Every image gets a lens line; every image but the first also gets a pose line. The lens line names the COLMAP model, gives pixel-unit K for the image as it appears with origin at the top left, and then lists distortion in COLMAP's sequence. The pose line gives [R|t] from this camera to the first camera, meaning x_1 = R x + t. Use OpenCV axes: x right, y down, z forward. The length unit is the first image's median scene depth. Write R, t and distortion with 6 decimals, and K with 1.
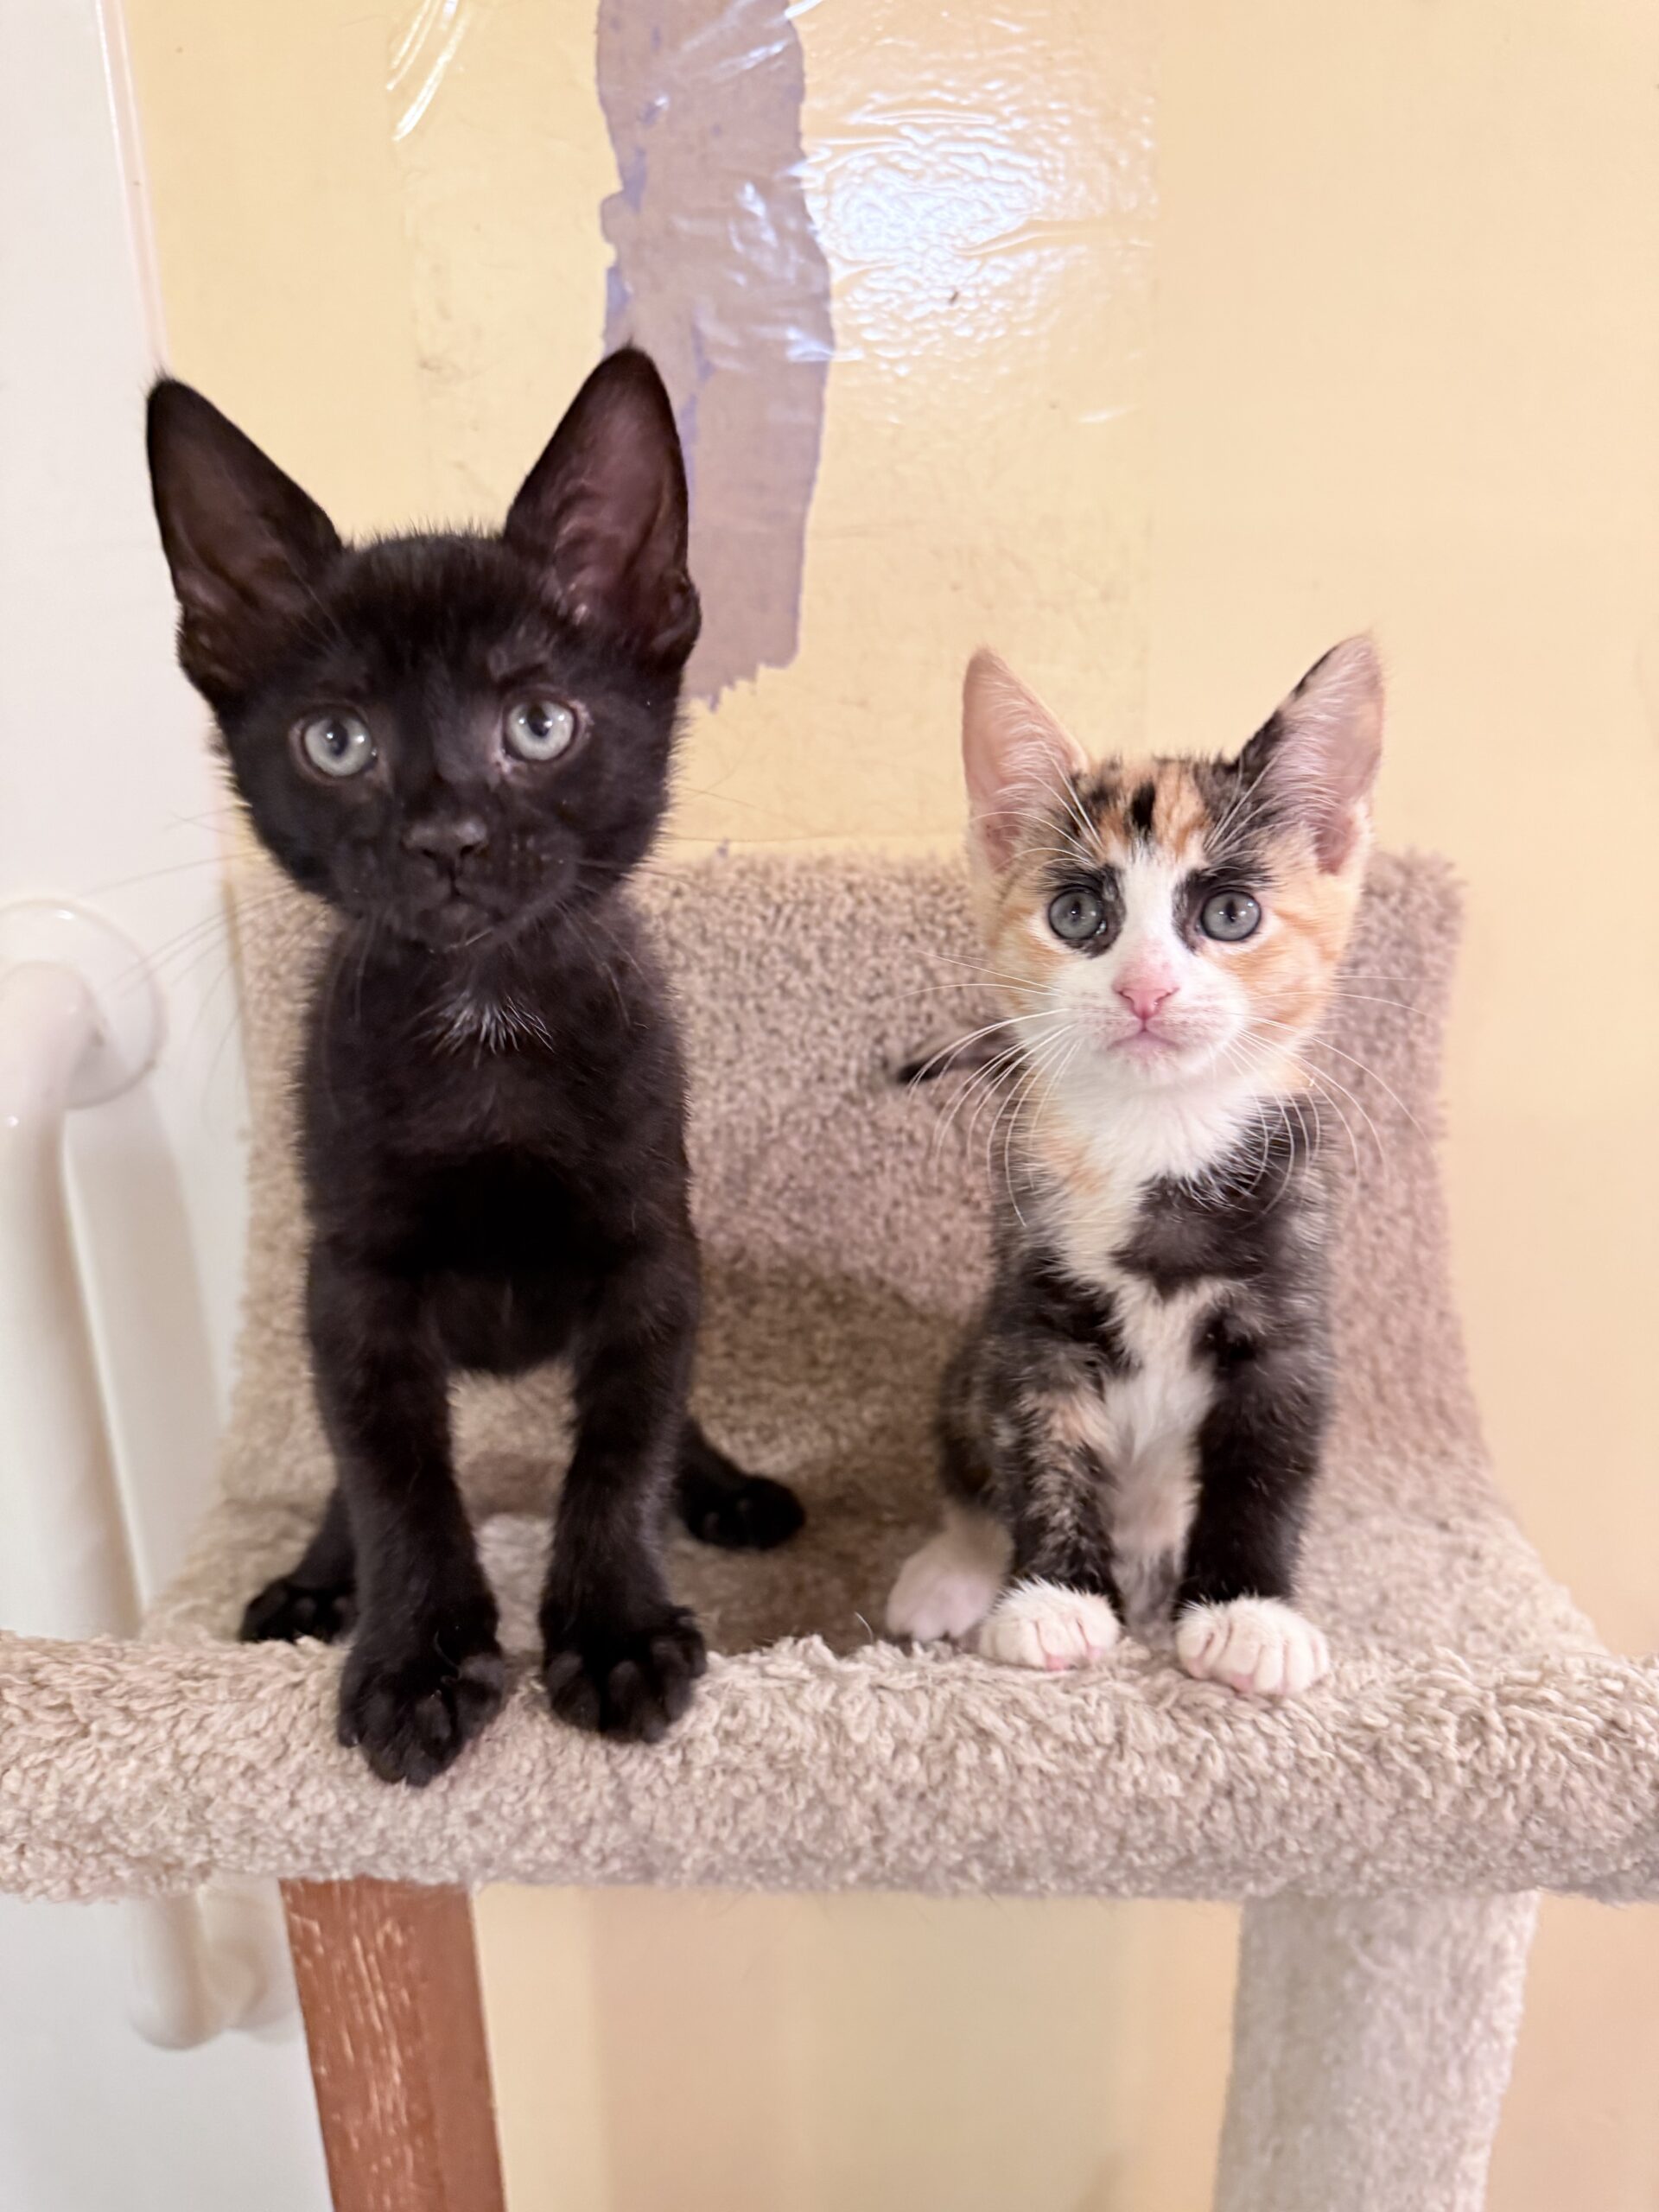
lens RADIAL K [[1604.1, 0, 829.5], [0, 1604.1, 1106.0], [0, 0, 1]] dist [0.063124, -0.138922]
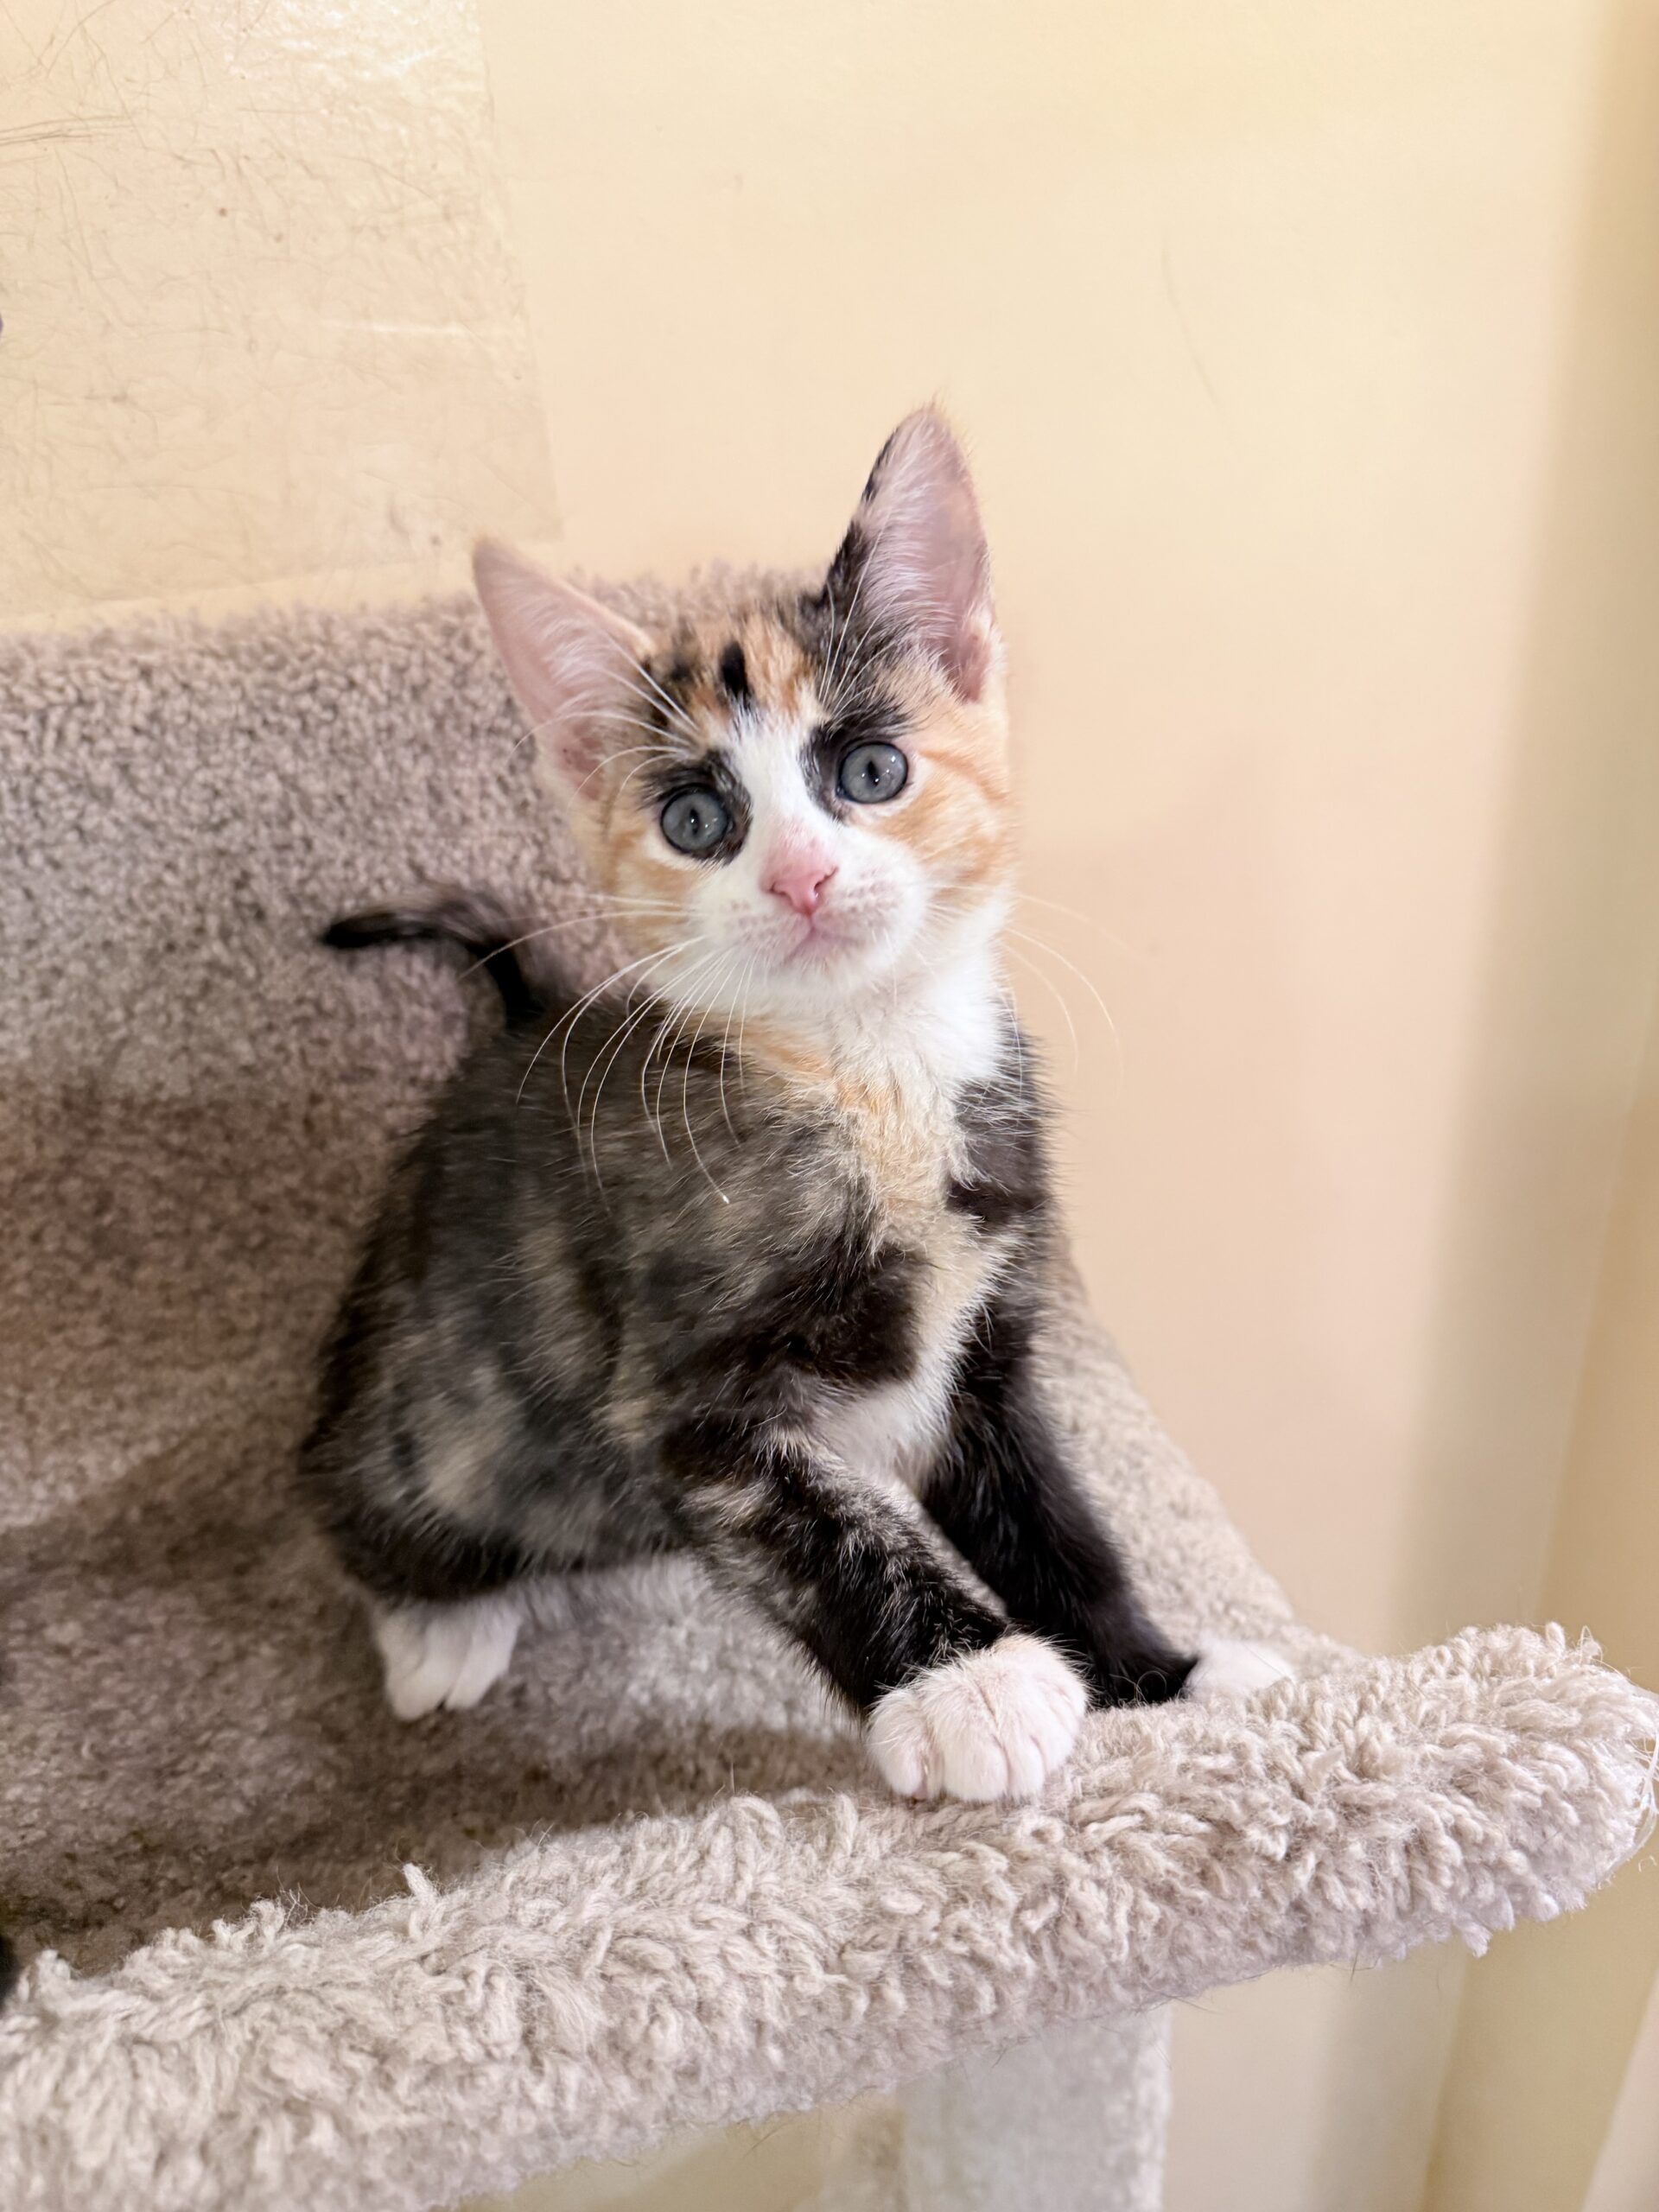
lens RADIAL K [[1619.9, 0, 824.8], [0, 1619.9, 1115.1], [0, 0, 1]] dist [-0.019813, -0.000055]
pose [[0.970681, -0.159993, 0.179388, 0.161832], [0.125936, 0.974177, 0.187402, -0.050130], [-0.204739, -0.159316, 0.965764, 0.277302]]
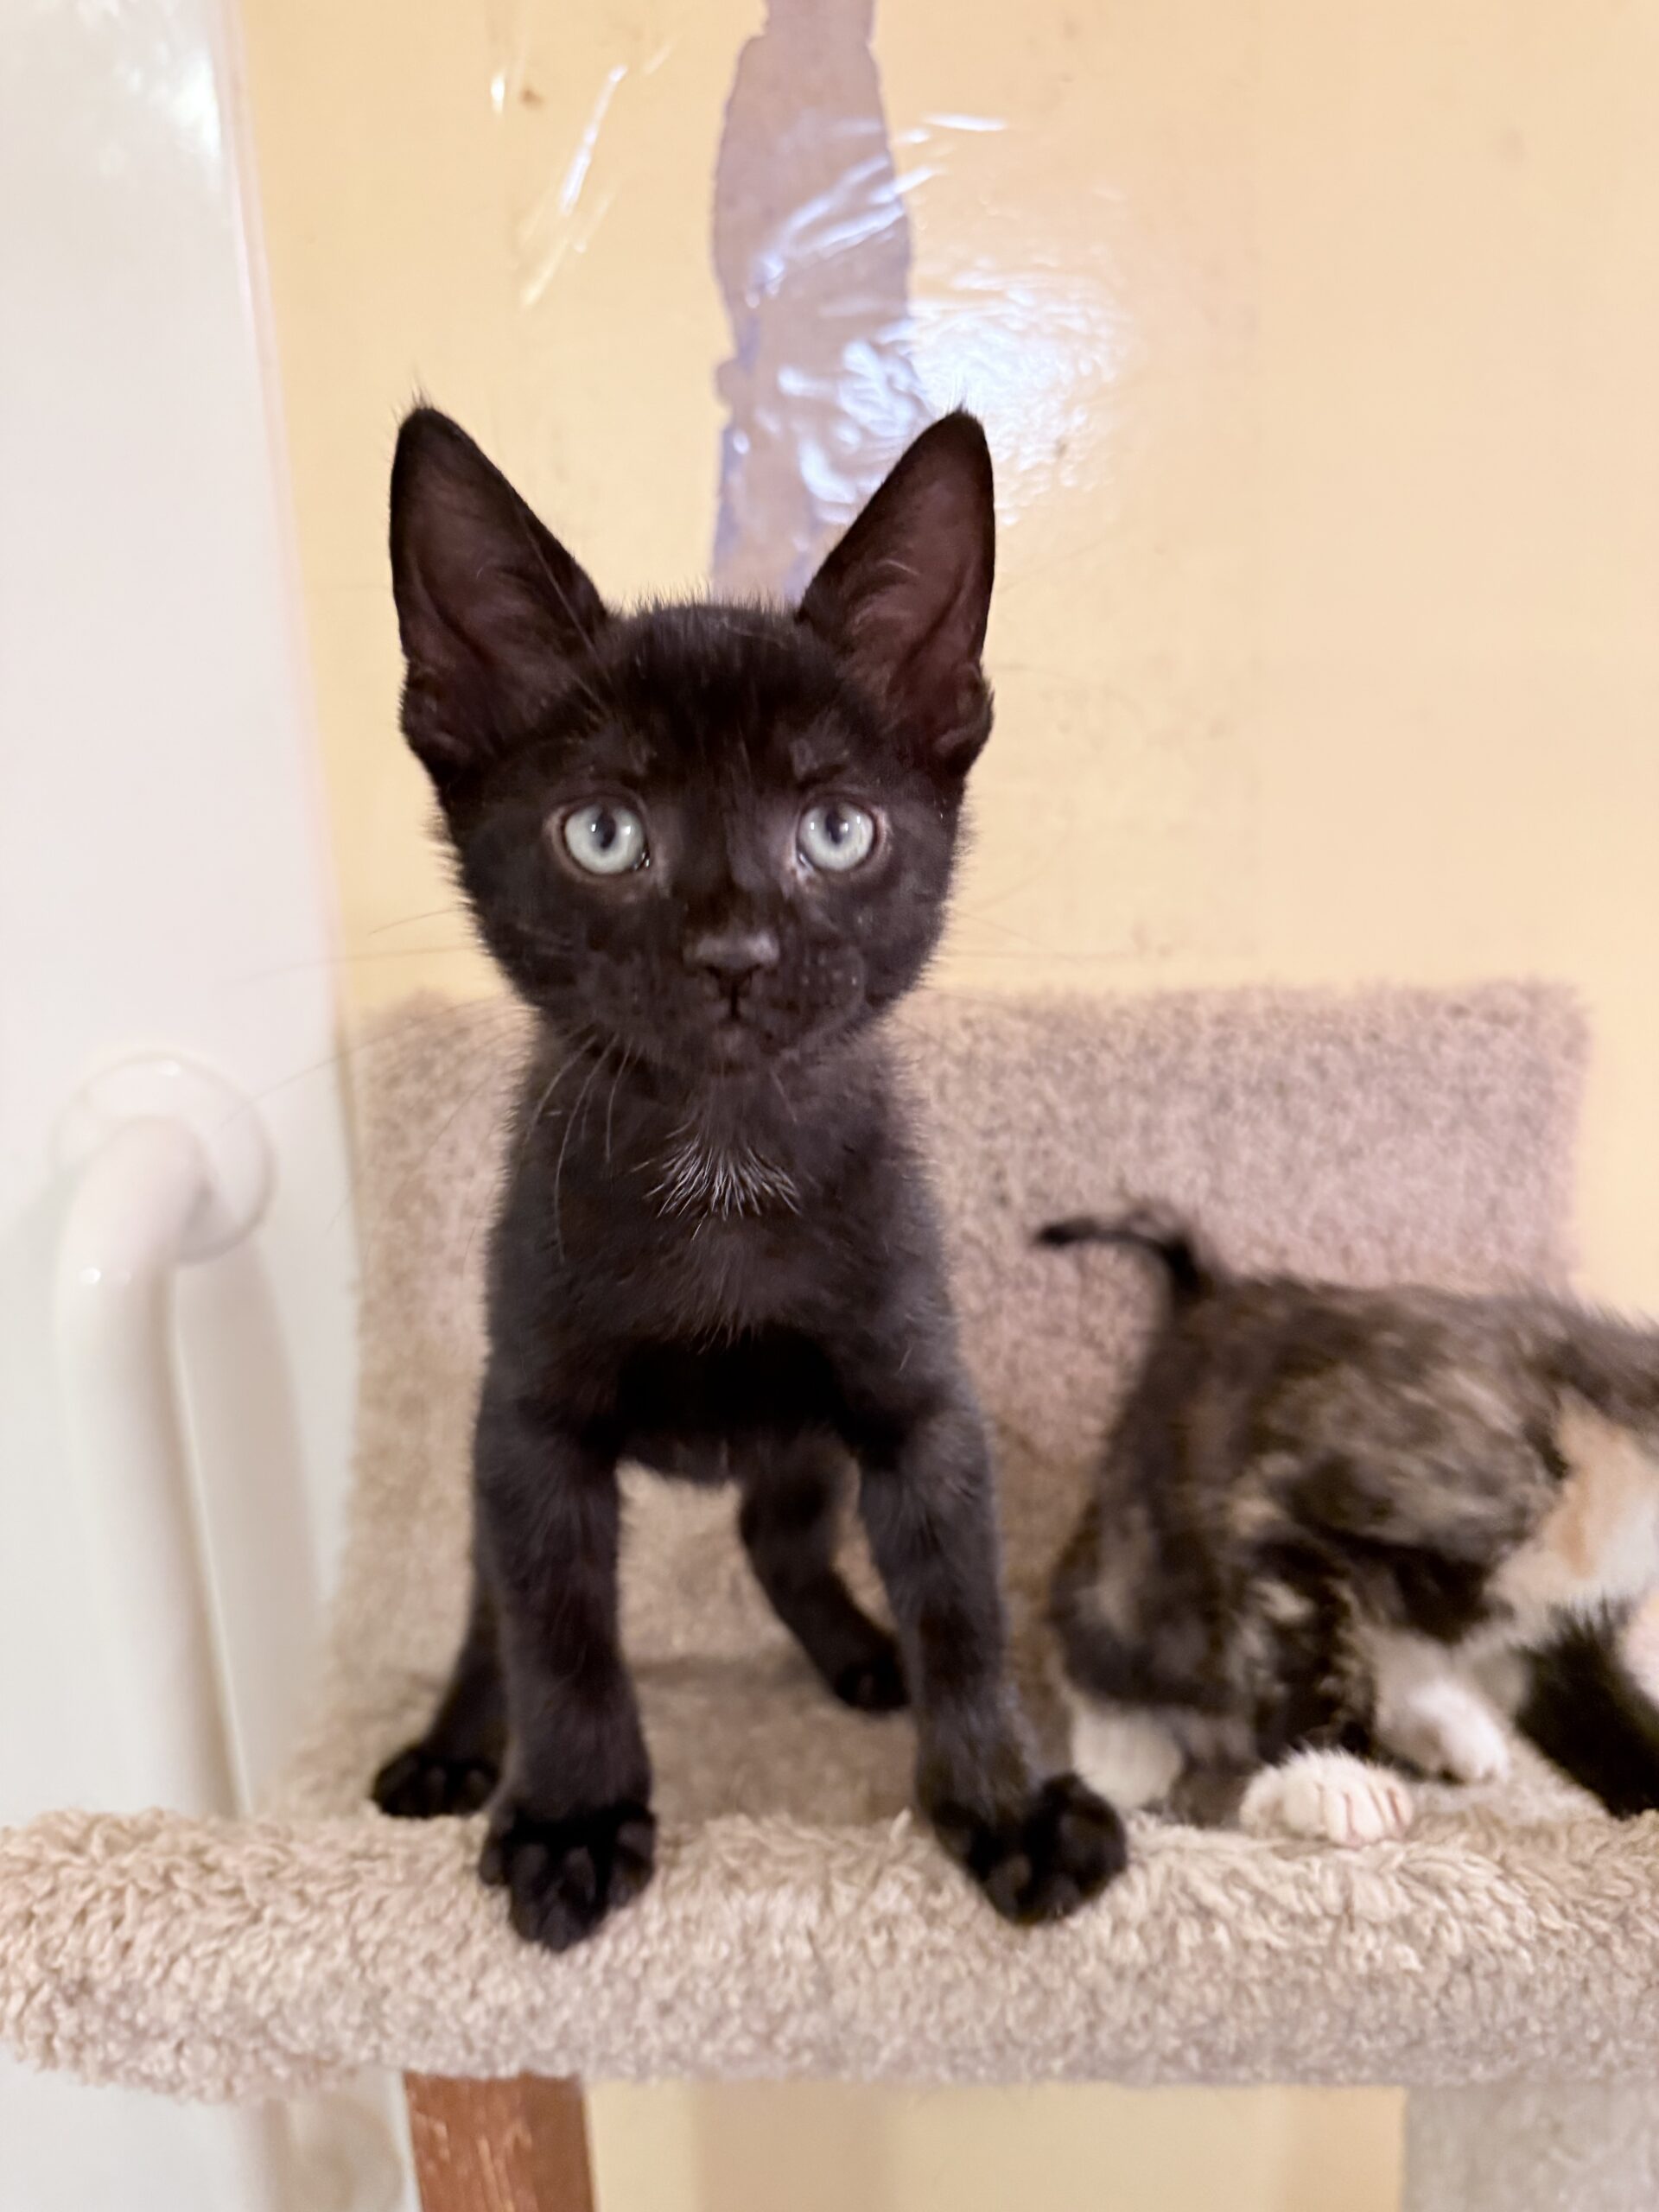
lens RADIAL K [[1619.9, 0, 824.8], [0, 1619.9, 1115.1], [0, 0, 1]] dist [-0.019813, -0.000055]
pose [[0.999703, -0.019406, -0.014714, -0.068794], [0.018058, 0.996066, -0.086750, 0.005102], [0.016340, 0.086458, 0.996121, 0.017887]]
